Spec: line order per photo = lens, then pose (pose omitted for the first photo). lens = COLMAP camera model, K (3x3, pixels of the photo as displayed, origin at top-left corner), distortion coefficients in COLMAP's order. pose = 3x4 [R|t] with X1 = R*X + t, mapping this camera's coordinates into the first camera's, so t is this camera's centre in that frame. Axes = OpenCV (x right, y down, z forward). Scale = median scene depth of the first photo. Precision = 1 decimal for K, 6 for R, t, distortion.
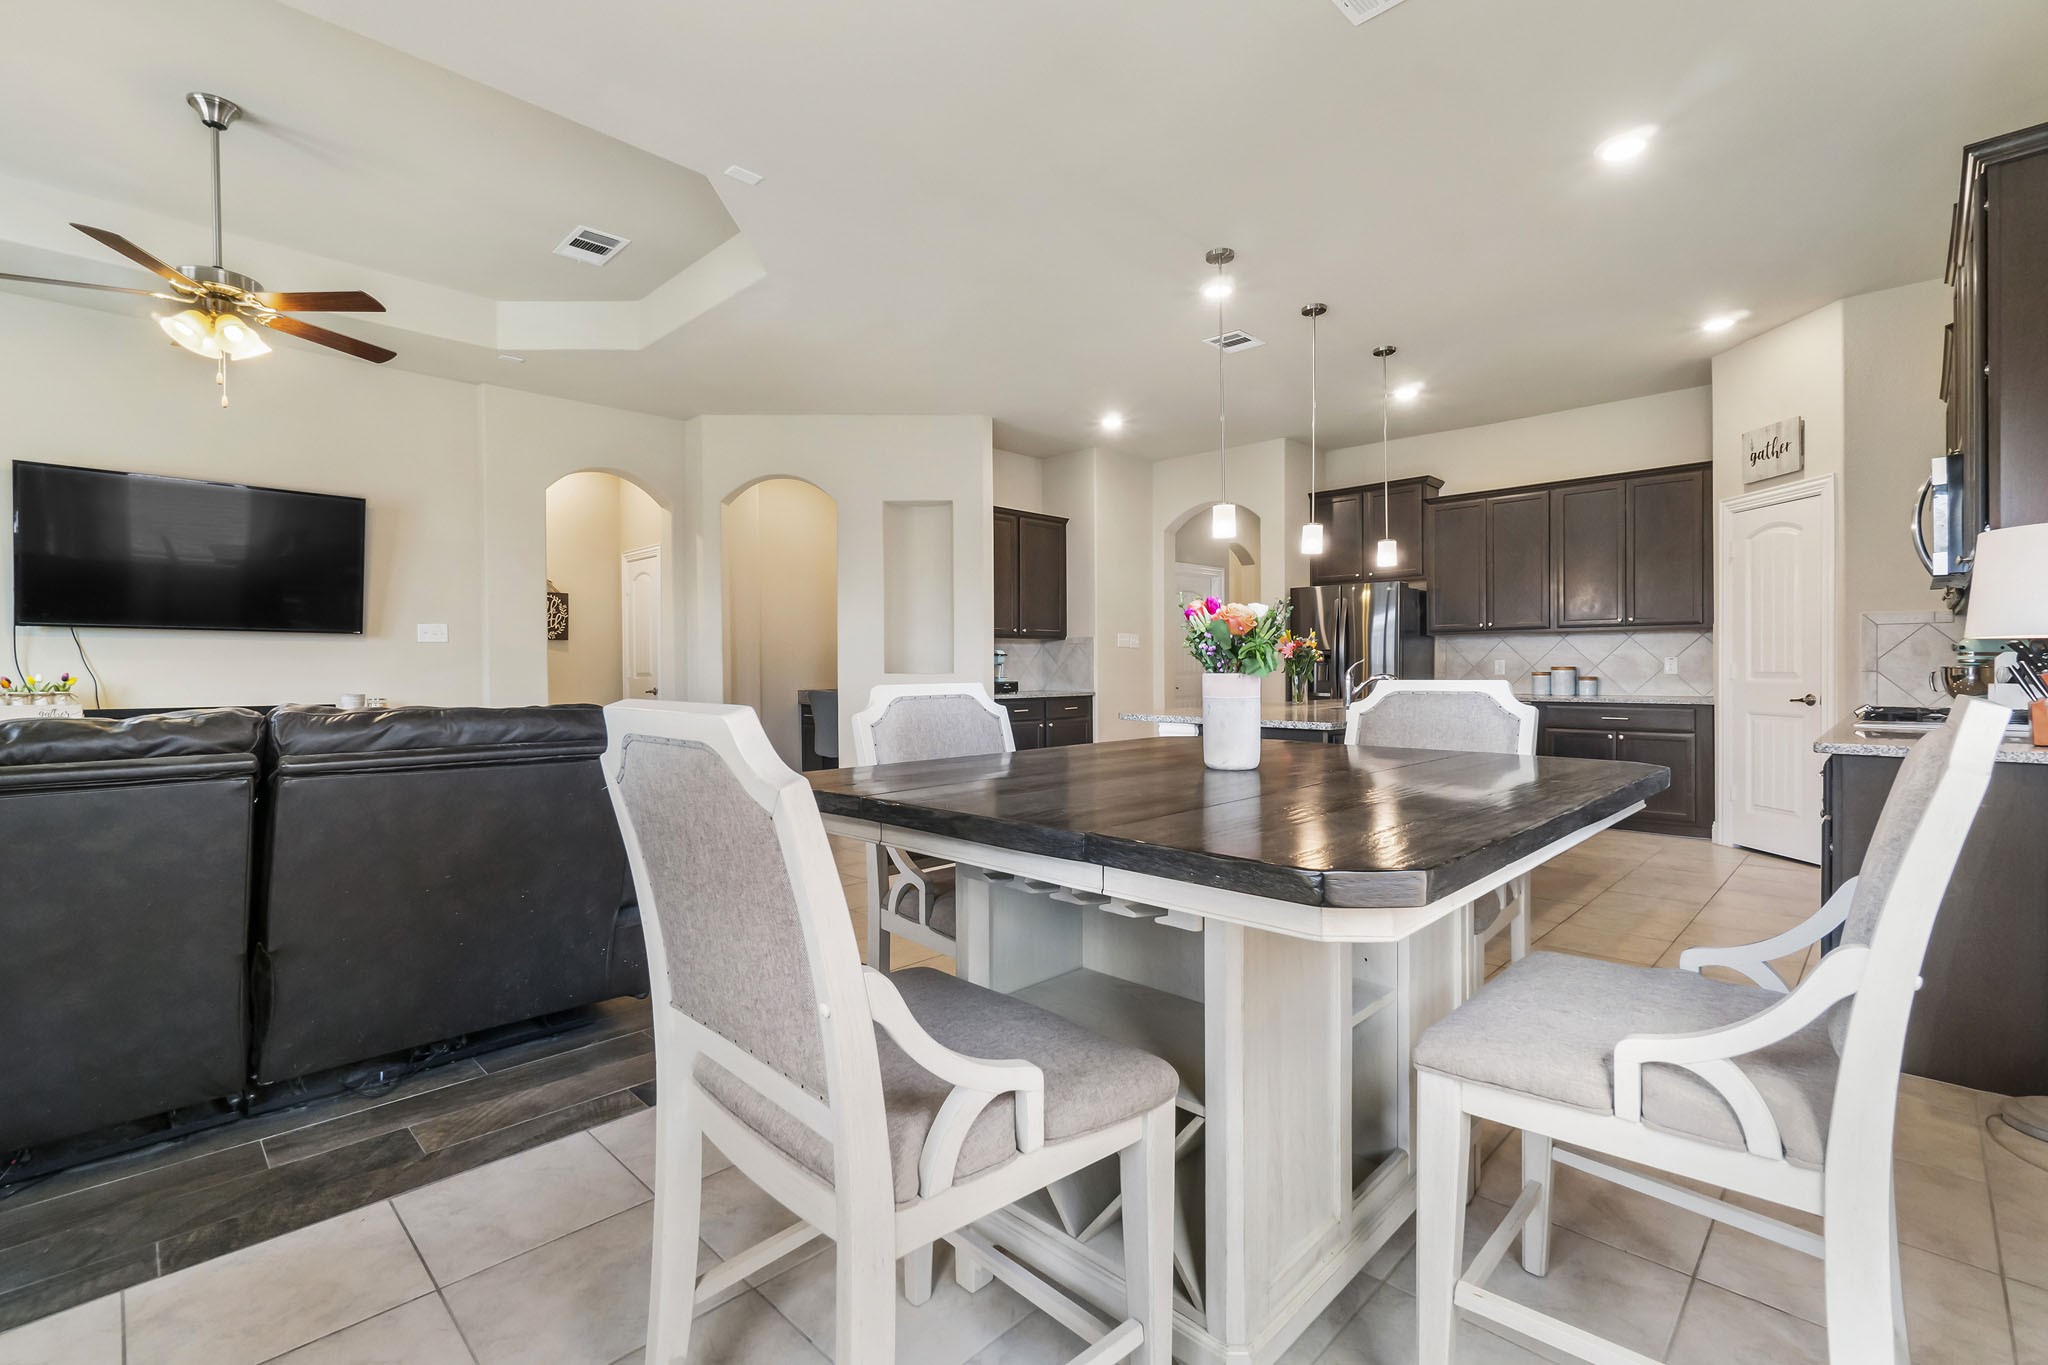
lens RADIAL K [[905.1, 0, 1022.2], [0, 905.1, 675.8], [0, 0, 1]] dist [-0.000807, 0.000122]
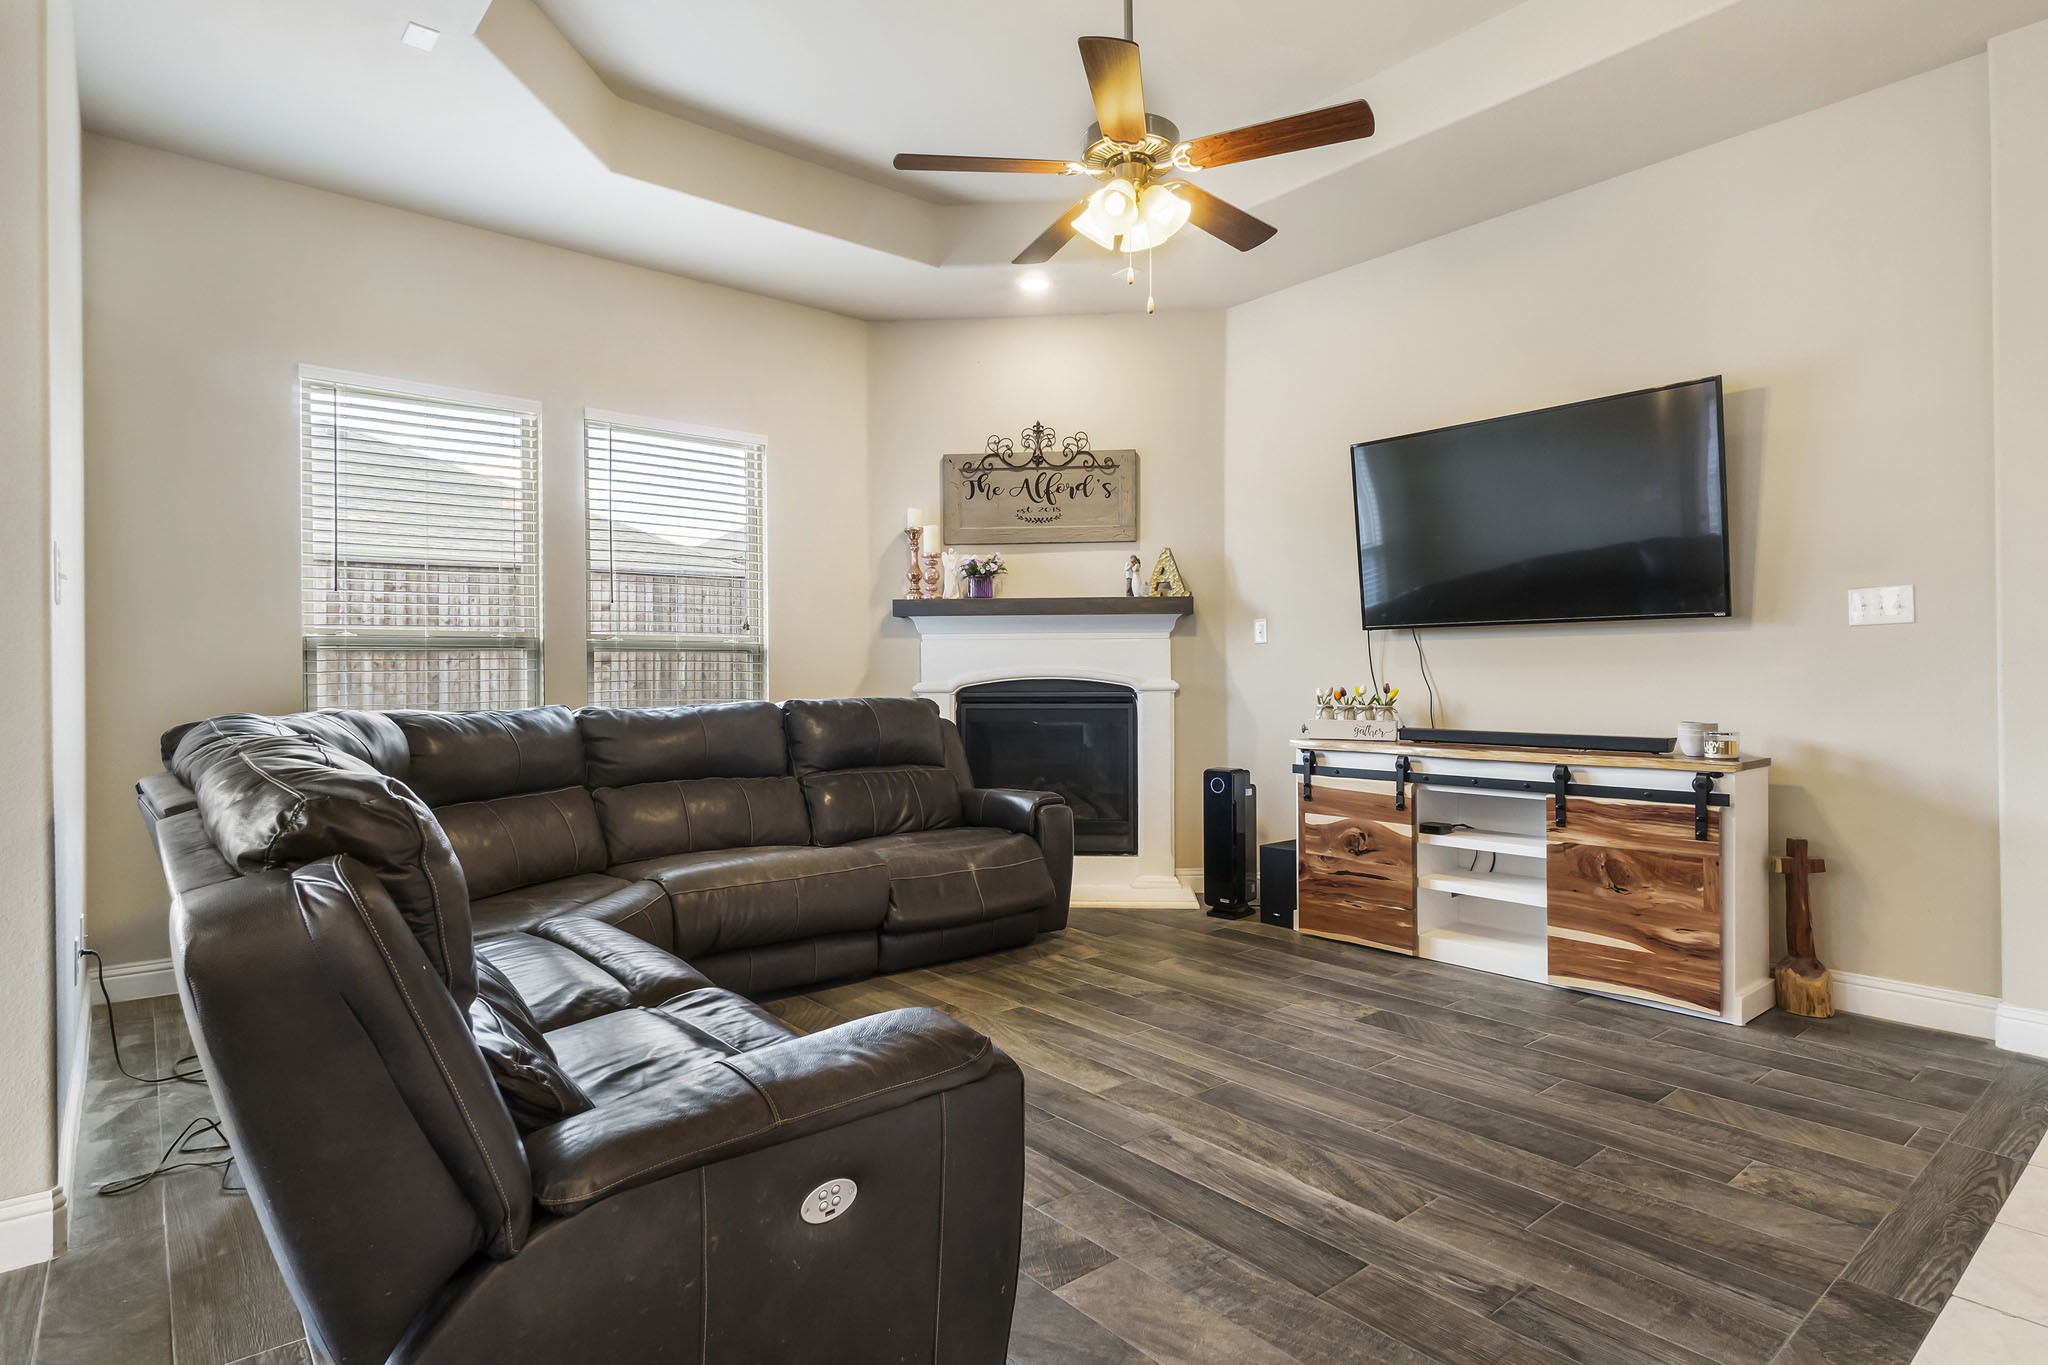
lens RADIAL K [[1066.7, 0, 1024.0], [0, 1066.7, 682.5], [0, 0, 1]] dist [-0.001706, -0.000951]
pose [[-0.098772, 0.004899, -0.995098, -0.020190], [-0.007421, 0.999956, 0.005659, -0.006340], [0.995082, 0.007944, -0.098731, 0.643385]]
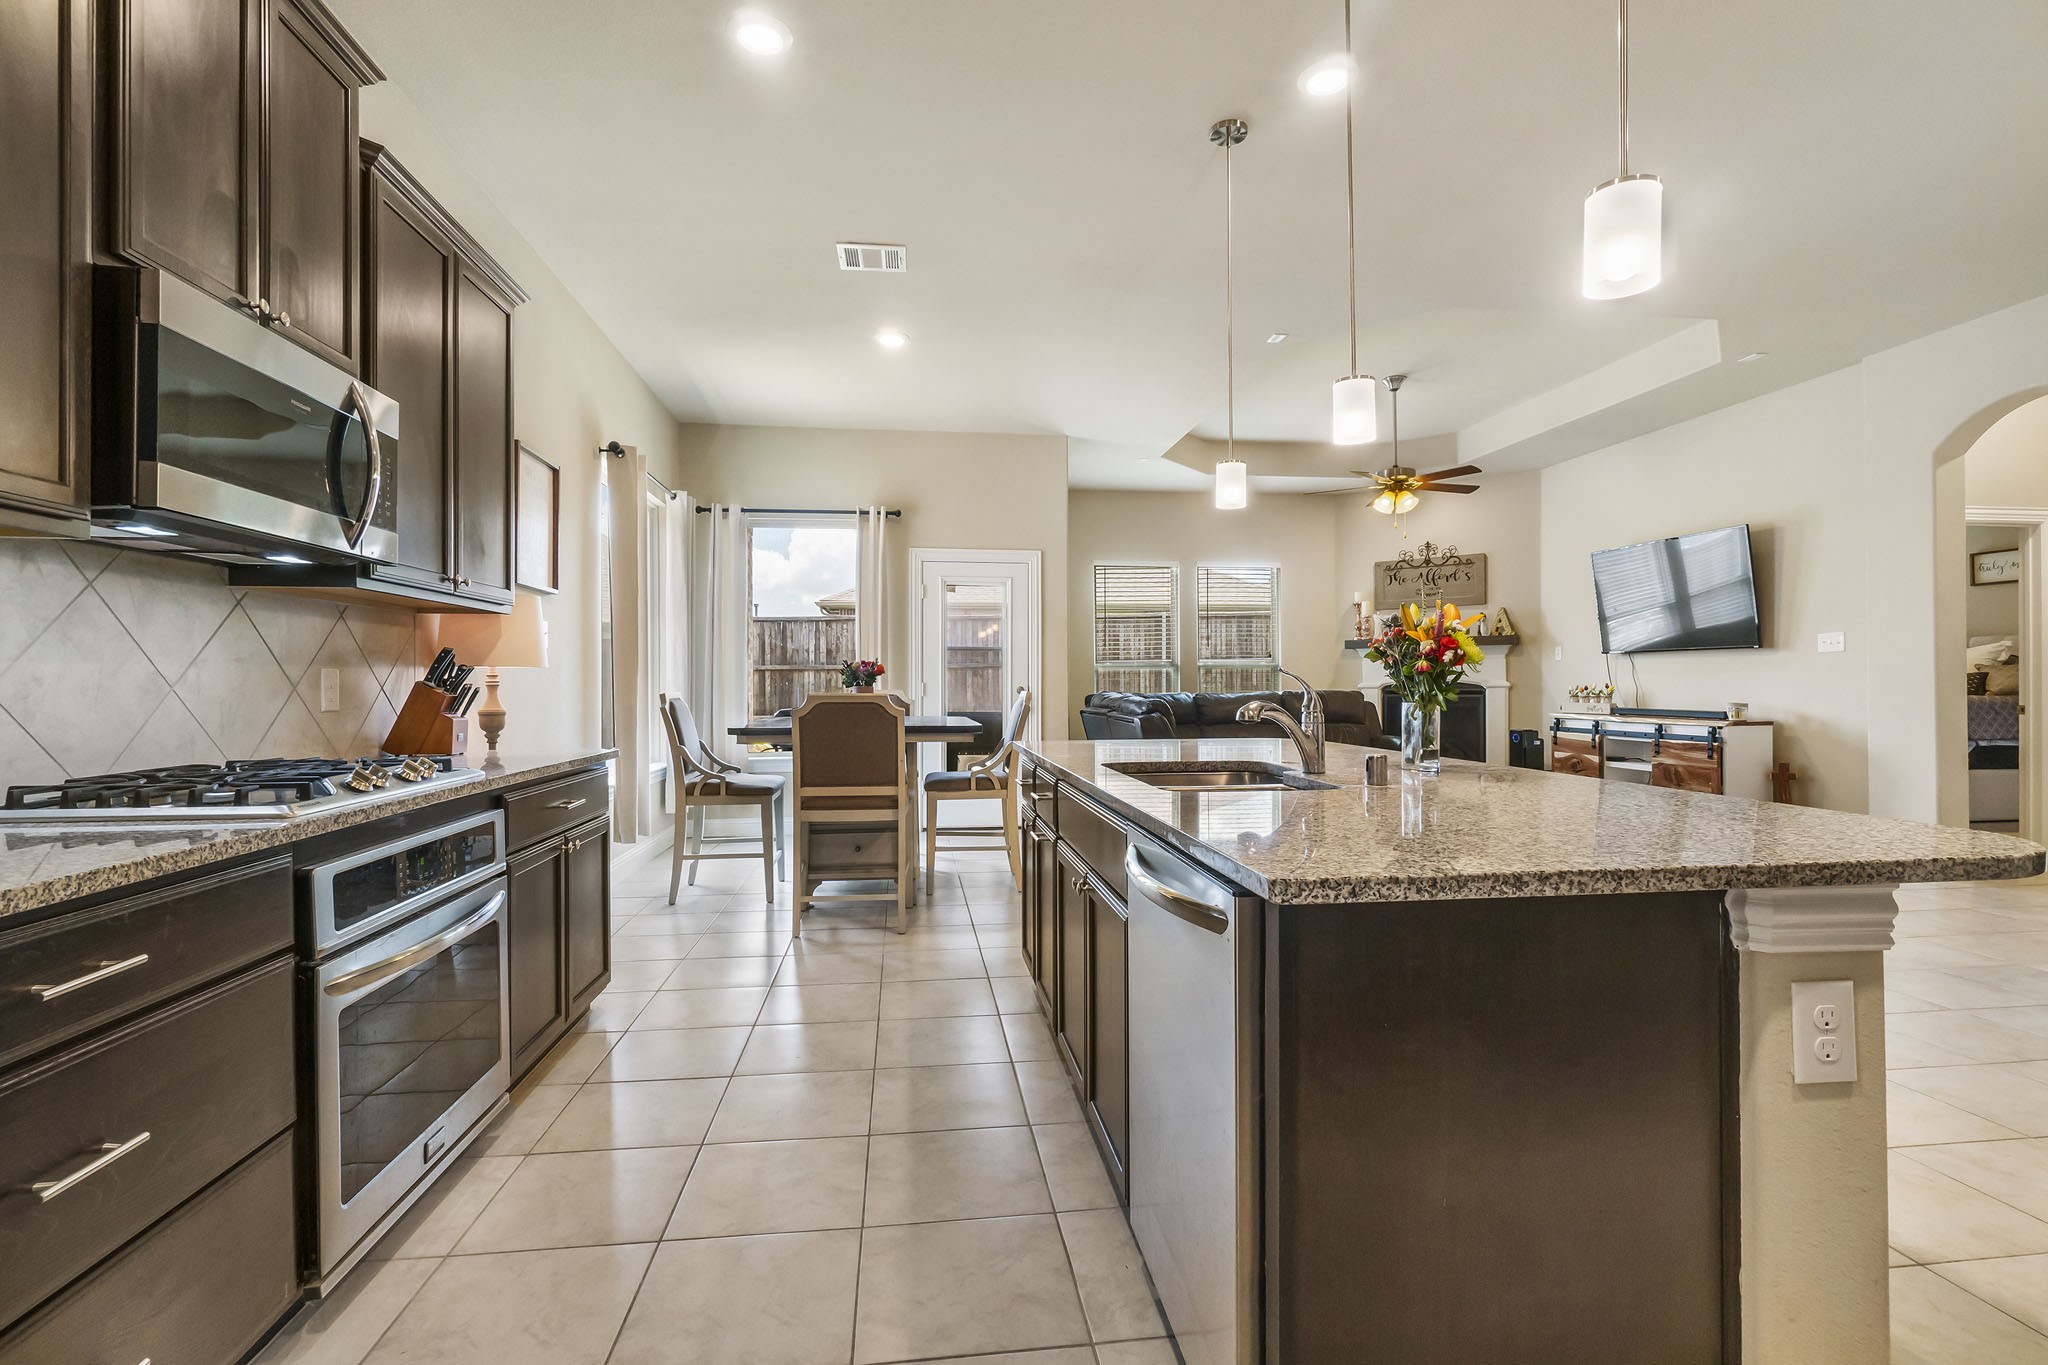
lens RADIAL K [[952.3, 0, 1027.2], [0, 952.3, 684.1], [0, 0, 1]] dist [-0.002016, -0.000245]
pose [[-0.617545, 0.006270, -0.786511, 0.718786], [-0.001453, 0.999957, 0.009112, -0.012567], [0.786534, 0.006770, -0.617509, 1.036190]]
